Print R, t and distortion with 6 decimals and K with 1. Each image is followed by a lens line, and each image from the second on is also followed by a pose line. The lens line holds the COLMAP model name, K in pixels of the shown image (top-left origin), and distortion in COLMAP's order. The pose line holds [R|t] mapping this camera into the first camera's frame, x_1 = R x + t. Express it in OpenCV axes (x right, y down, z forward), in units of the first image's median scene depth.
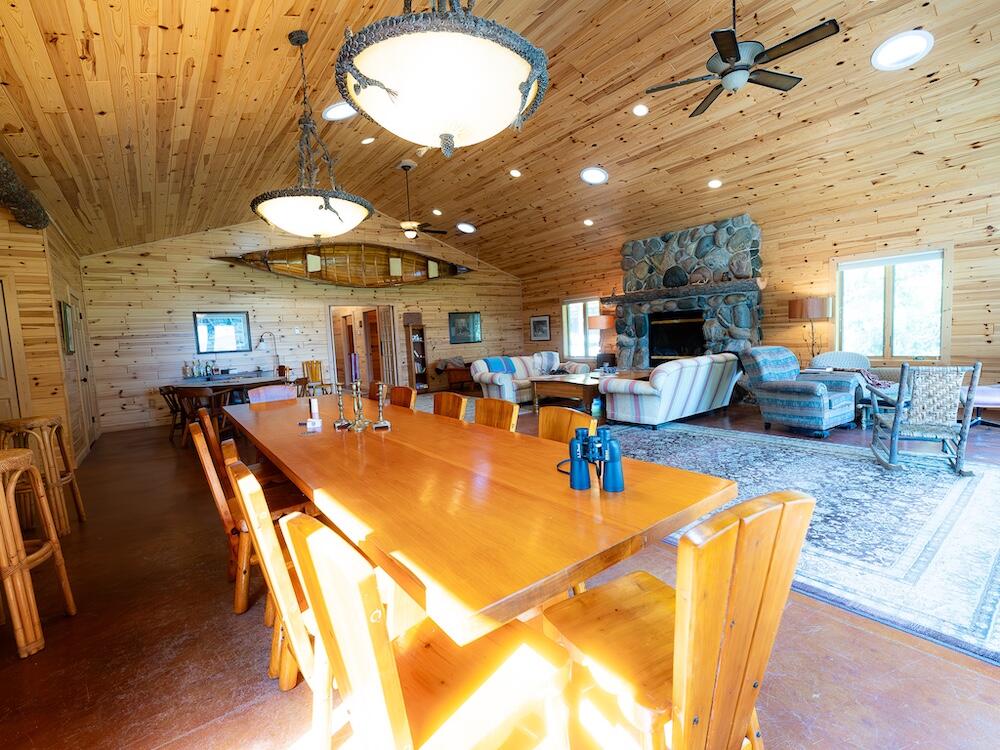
lens RADIAL K [[451.0, 0, 500.0], [0, 451.0, 375.0], [0, 0, 1]] dist [-0.001230, -0.000878]
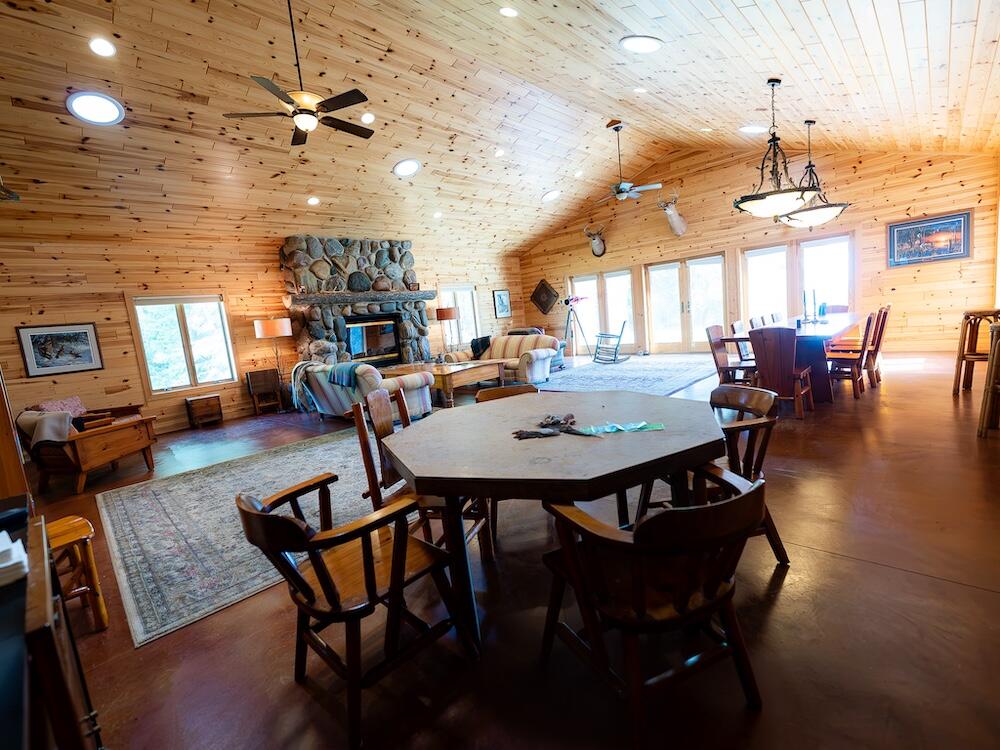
lens RADIAL K [[451.0, 0, 500.0], [0, 451.0, 375.0], [0, 0, 1]] dist [-0.001230, -0.000878]
pose [[-0.142547, -0.054715, 0.988274, -0.694167], [0.195367, 0.977272, 0.082286, -0.029733], [-0.970315, 0.204806, -0.128618, 0.855038]]
